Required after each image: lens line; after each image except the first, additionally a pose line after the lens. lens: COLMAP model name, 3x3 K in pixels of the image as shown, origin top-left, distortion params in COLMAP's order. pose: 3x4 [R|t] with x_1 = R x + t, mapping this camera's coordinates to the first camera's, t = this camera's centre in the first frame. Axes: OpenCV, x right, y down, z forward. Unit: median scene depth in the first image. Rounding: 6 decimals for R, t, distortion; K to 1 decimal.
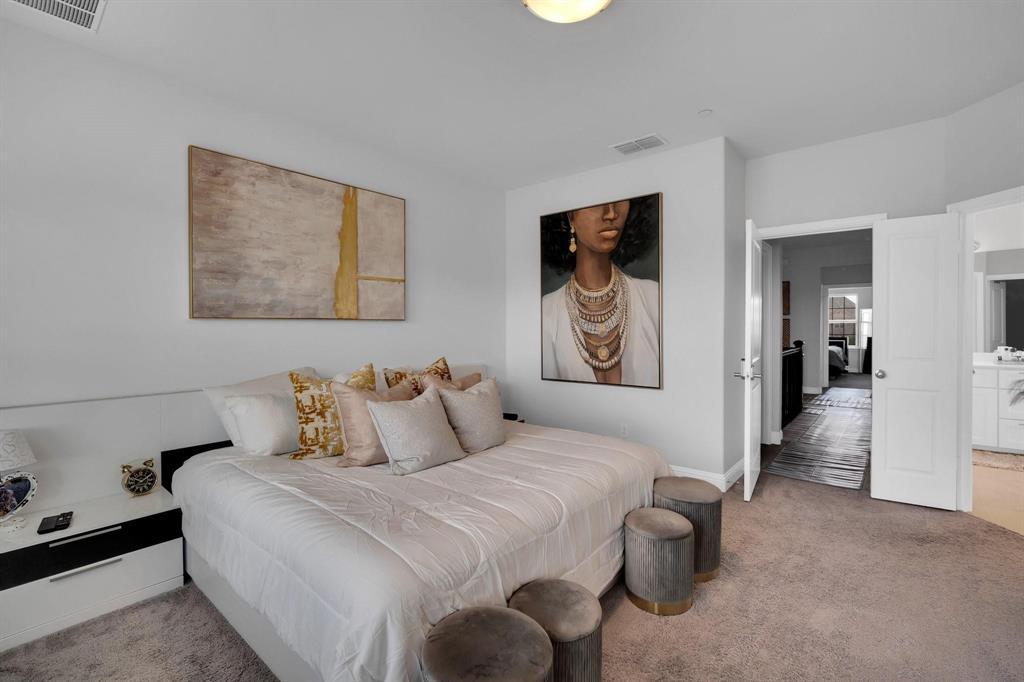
lens RADIAL K [[451.2, 0, 508.5], [0, 451.2, 331.0], [0, 0, 1]] dist [-0.013113, 0.000678]
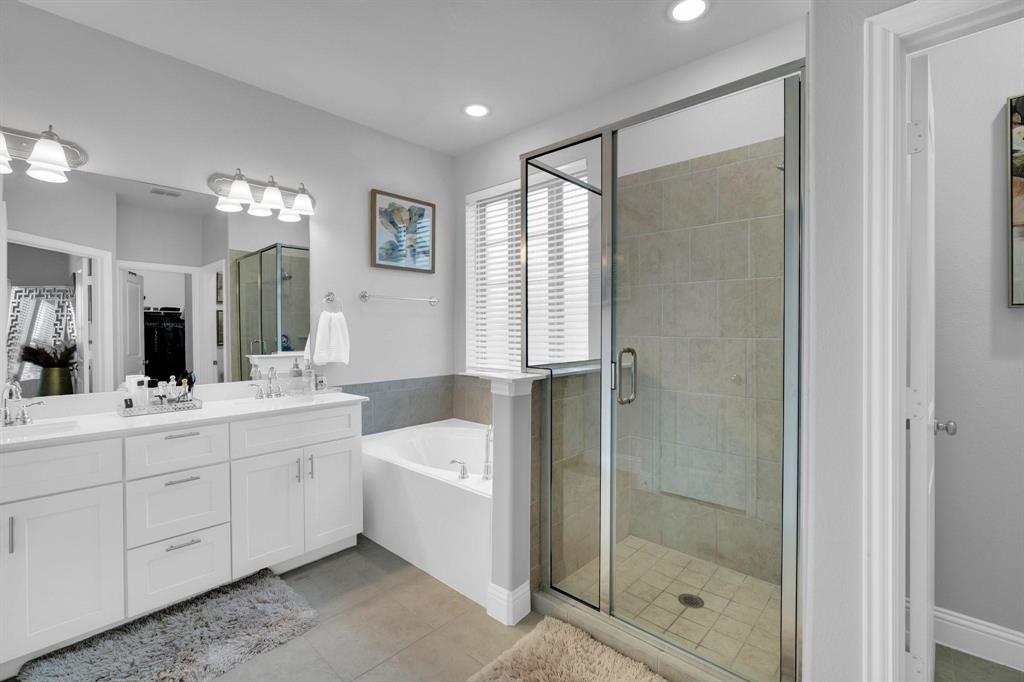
lens RADIAL K [[451.2, 0, 508.5], [0, 451.2, 331.0], [0, 0, 1]] dist [-0.013113, 0.000678]
pose [[0.045485, -0.002016, 0.998963, 0.666297], [0.014057, 0.999900, 0.001377, -0.008662], [-0.998866, 0.013980, 0.045509, 0.588976]]
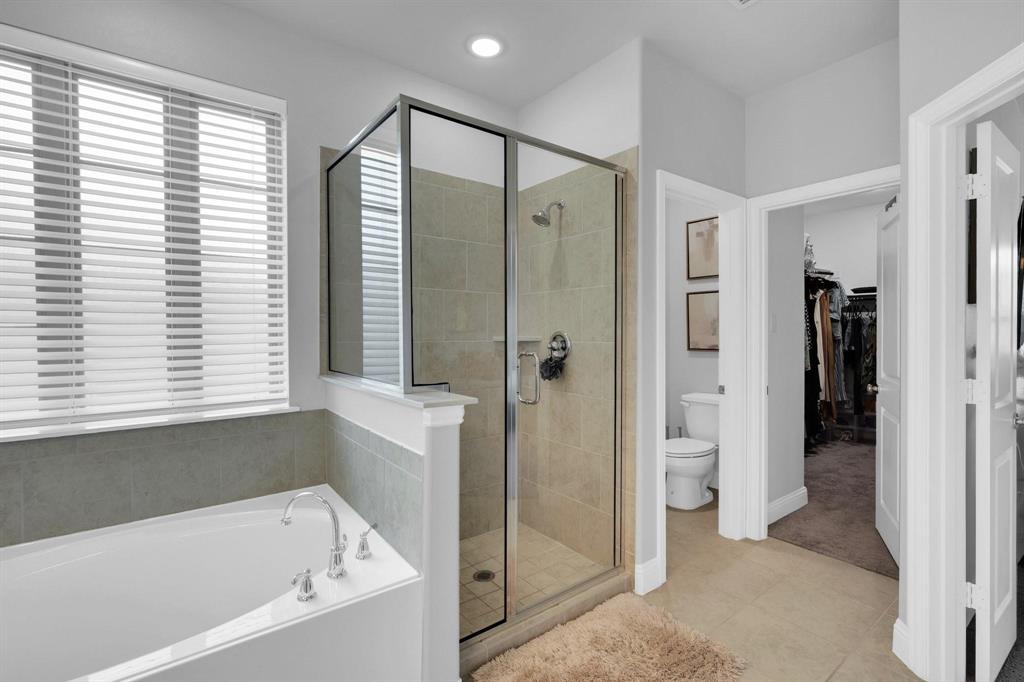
lens RADIAL K [[451.2, 0, 508.5], [0, 451.2, 331.0], [0, 0, 1]] dist [-0.013113, 0.000678]
pose [[-0.973155, 0.005282, 0.230092, 0.989295], [0.008915, 0.999851, 0.014751, -0.017126], [-0.229979, 0.016406, -0.973057, 0.920739]]
